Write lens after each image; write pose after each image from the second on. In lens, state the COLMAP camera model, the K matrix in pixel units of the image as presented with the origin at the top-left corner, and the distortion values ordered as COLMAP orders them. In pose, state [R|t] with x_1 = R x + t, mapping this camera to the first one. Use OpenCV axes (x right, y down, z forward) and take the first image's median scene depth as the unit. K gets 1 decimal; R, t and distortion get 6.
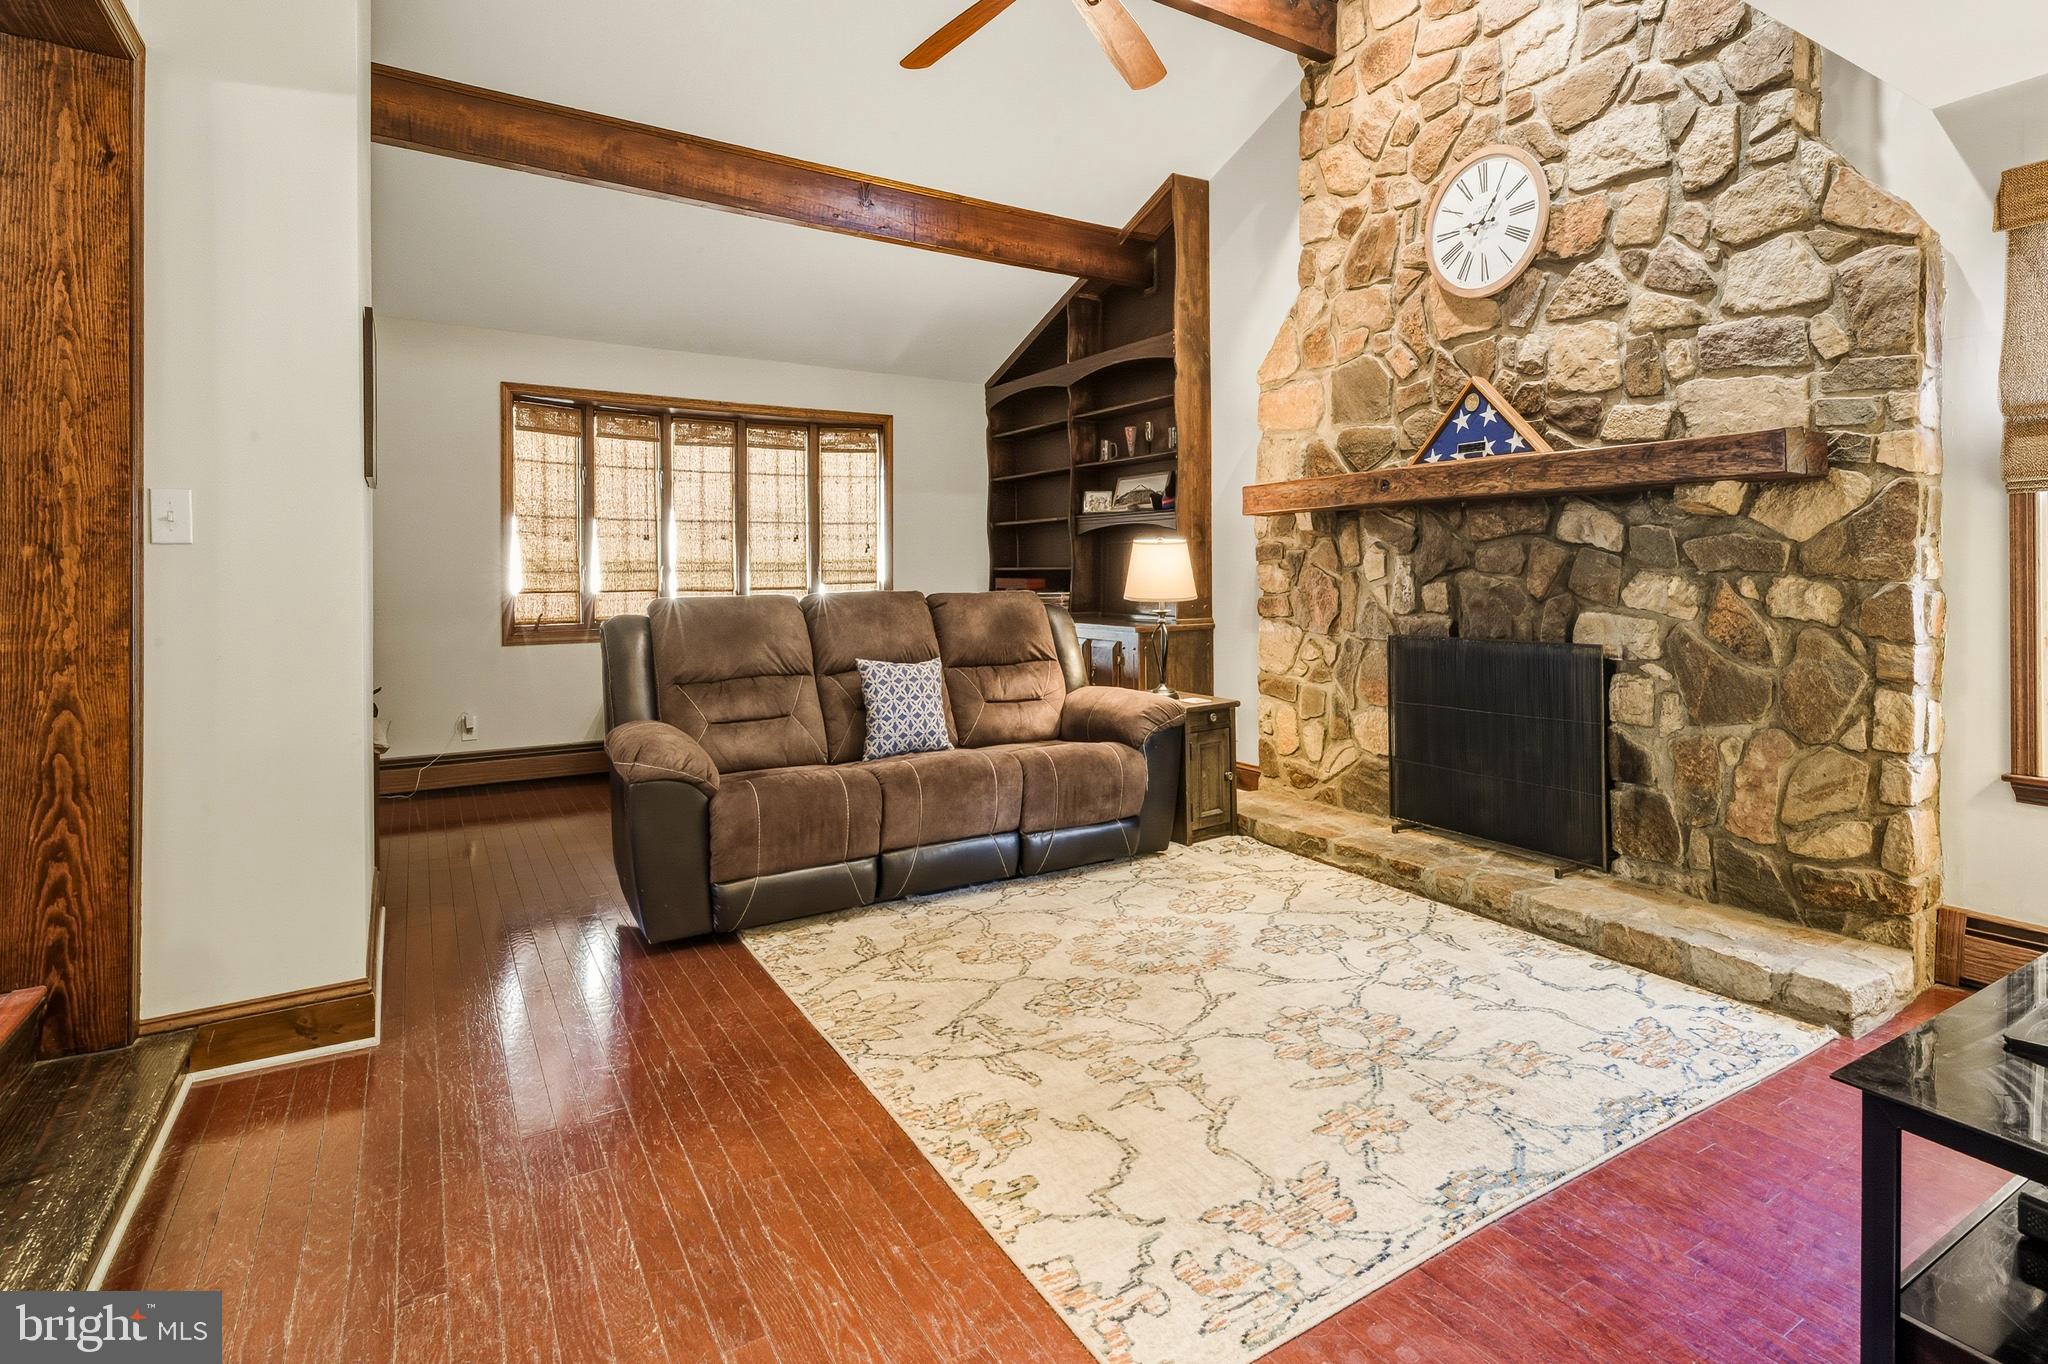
lens RADIAL K [[1010.3, 0, 1024.2], [0, 1010.3, 580.8], [0, 0, 1]] dist [0.000985, -0.000228]
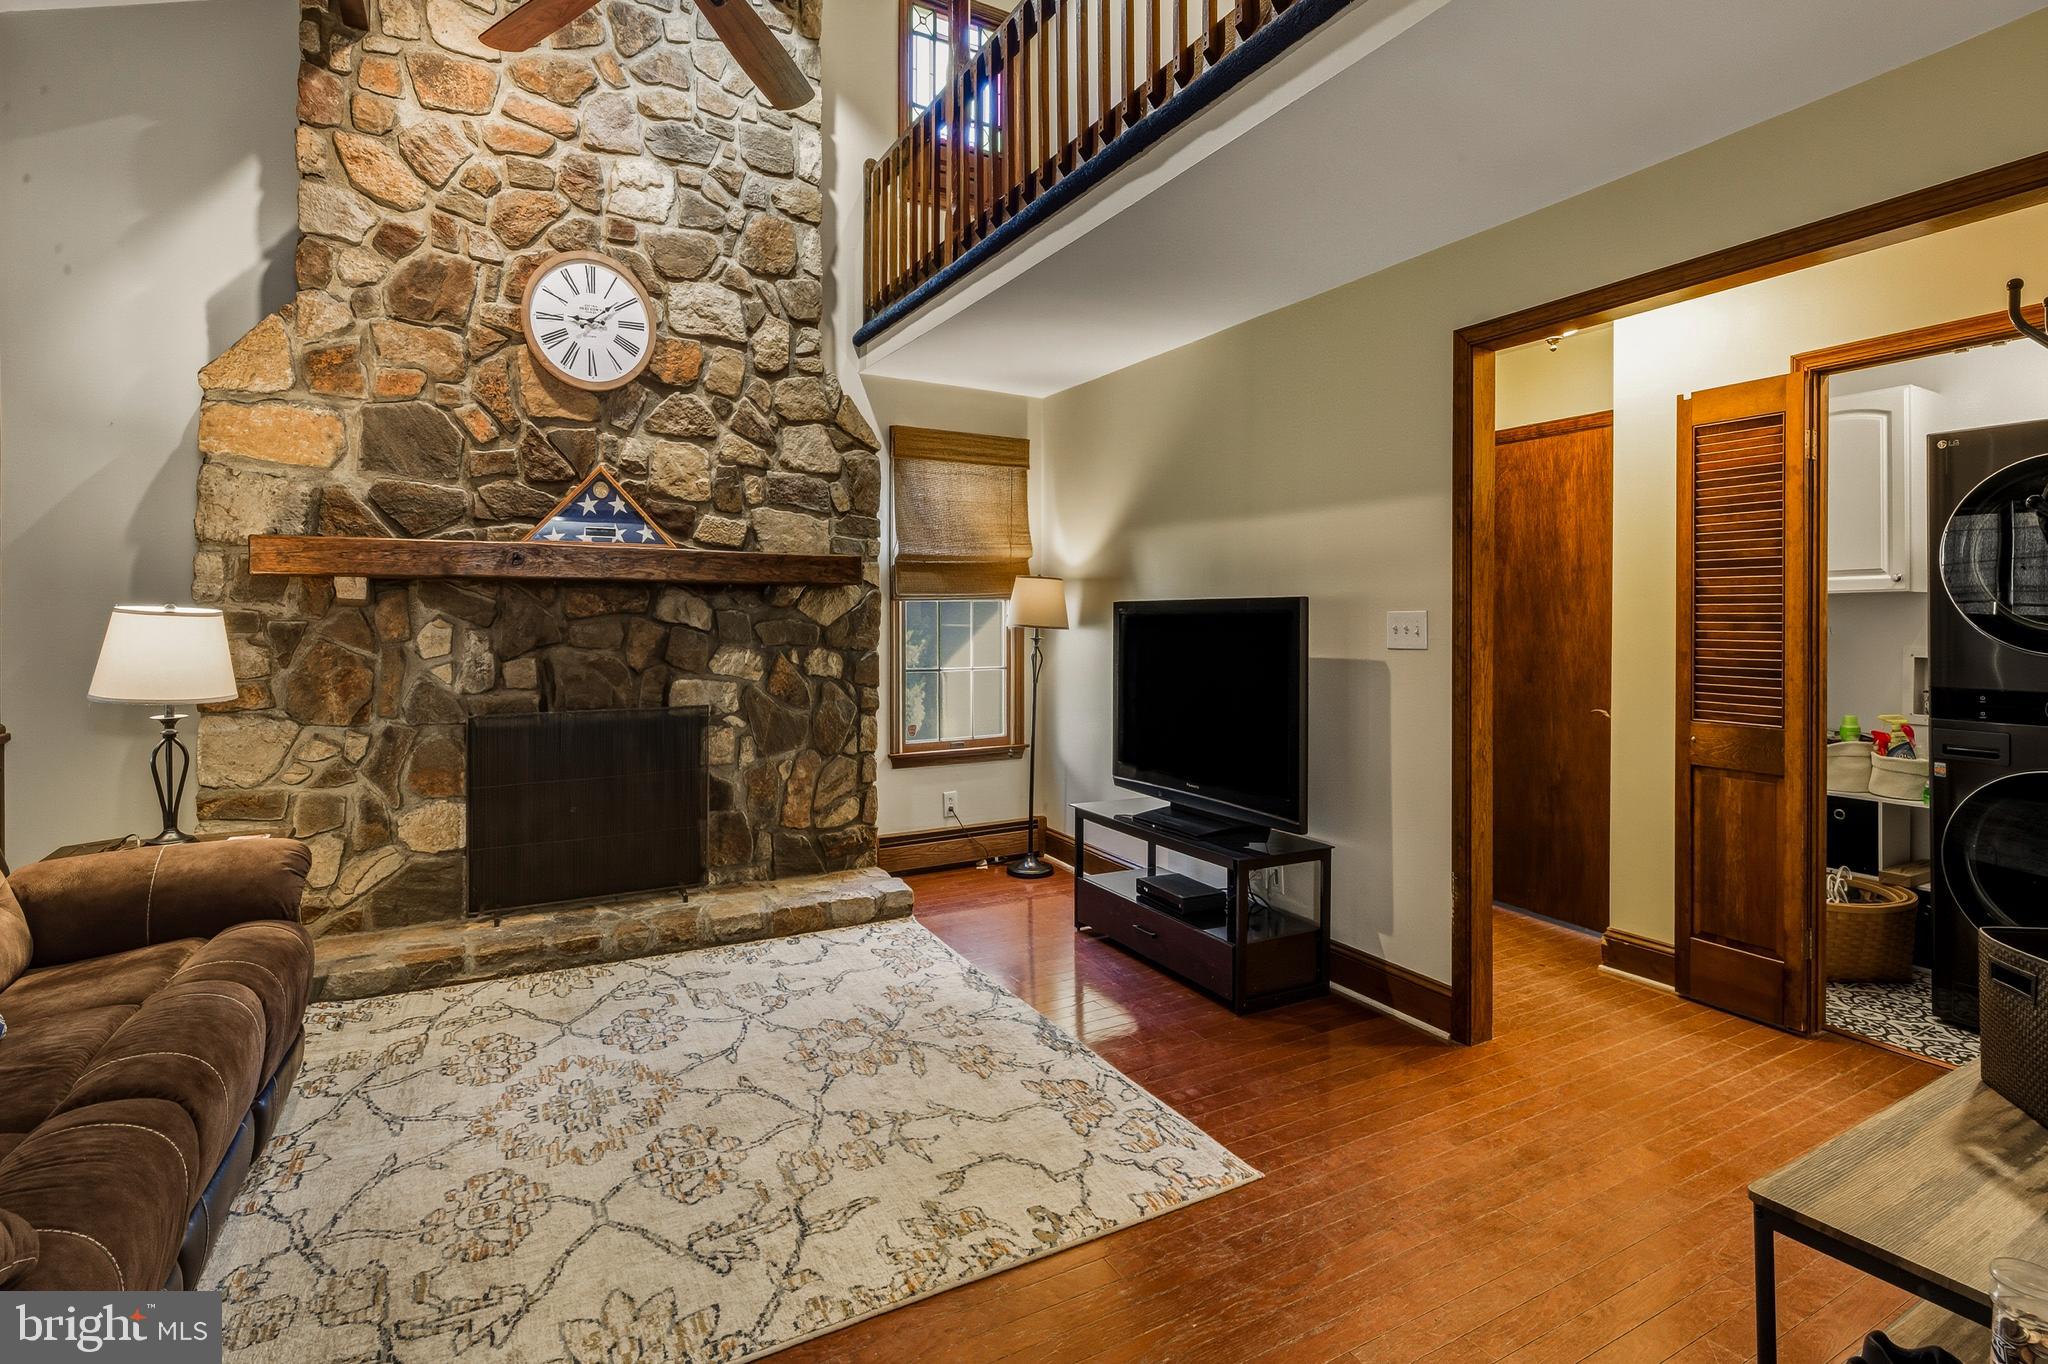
lens RADIAL K [[955.3, 0, 1060.0], [0, 955.3, 621.6], [0, 0, 1]] dist [-0.001319, -0.000064]
pose [[0.016374, -0.000305, 0.999866, -0.617049], [0.001564, 0.999999, 0.000279, -0.040452], [-0.999865, 0.001559, 0.016374, 0.549706]]
